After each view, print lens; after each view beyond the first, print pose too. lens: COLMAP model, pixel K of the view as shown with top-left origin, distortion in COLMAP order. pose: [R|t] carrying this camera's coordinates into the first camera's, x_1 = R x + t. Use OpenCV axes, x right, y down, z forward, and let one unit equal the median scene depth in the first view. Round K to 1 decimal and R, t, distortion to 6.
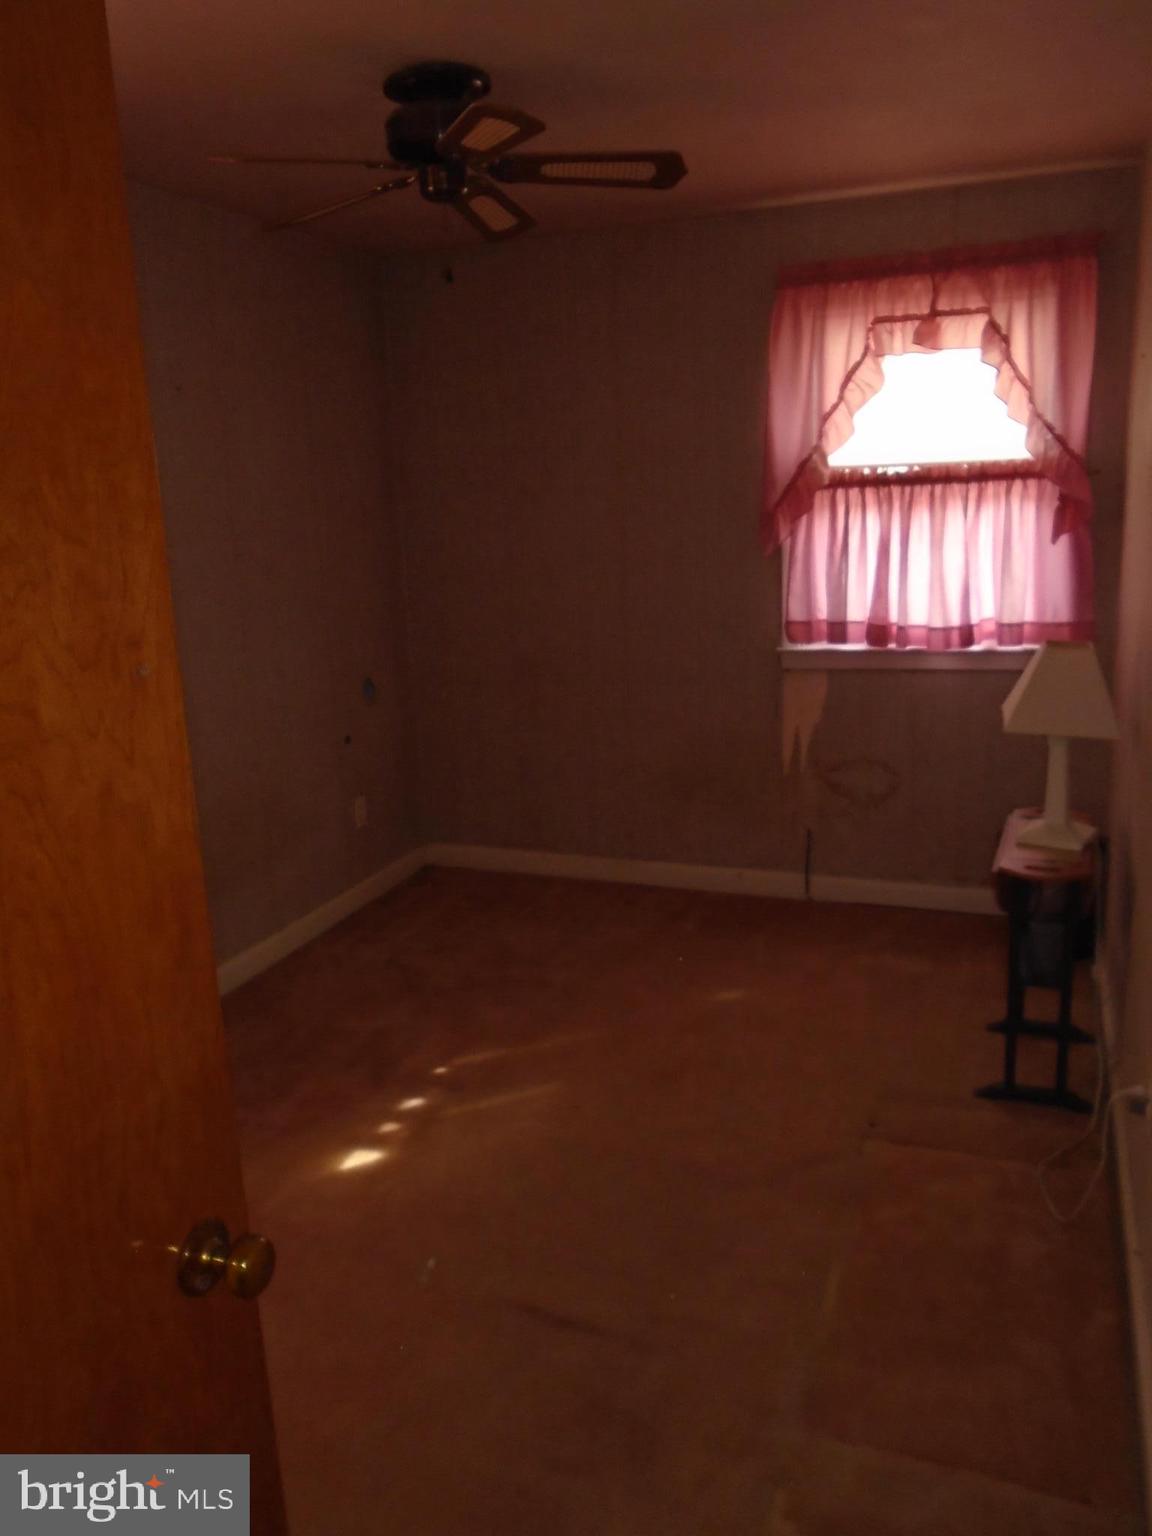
lens RADIAL K [[1181.8, 0, 569.6], [0, 1181.8, 764.0], [0, 0, 1]] dist [-0.031474, 0.018127]
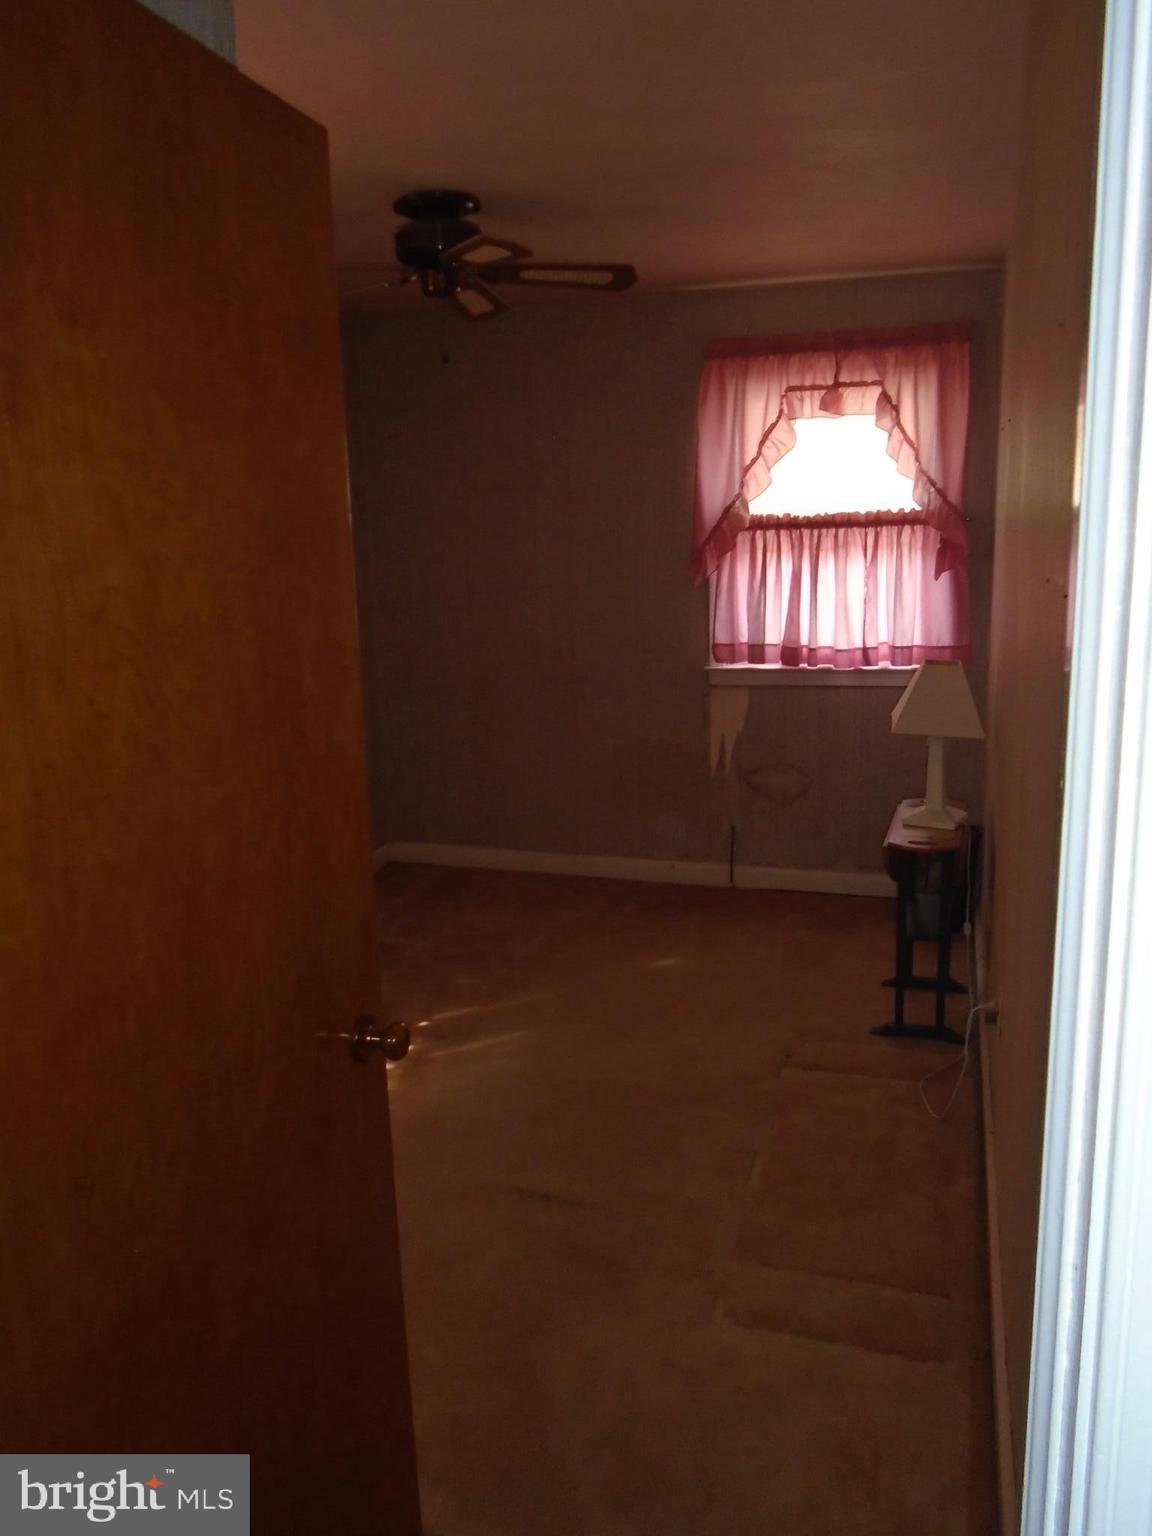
lens RADIAL K [[1181.8, 0, 577.9], [0, 1181.8, 770.4], [0, 0, 1]] dist [-0.031474, 0.018127]
pose [[0.997176, -0.000477, 0.075093, -0.040057], [0.001605, 0.999887, -0.014961, 0.023093], [-0.075077, 0.015040, 0.997064, -0.160365]]
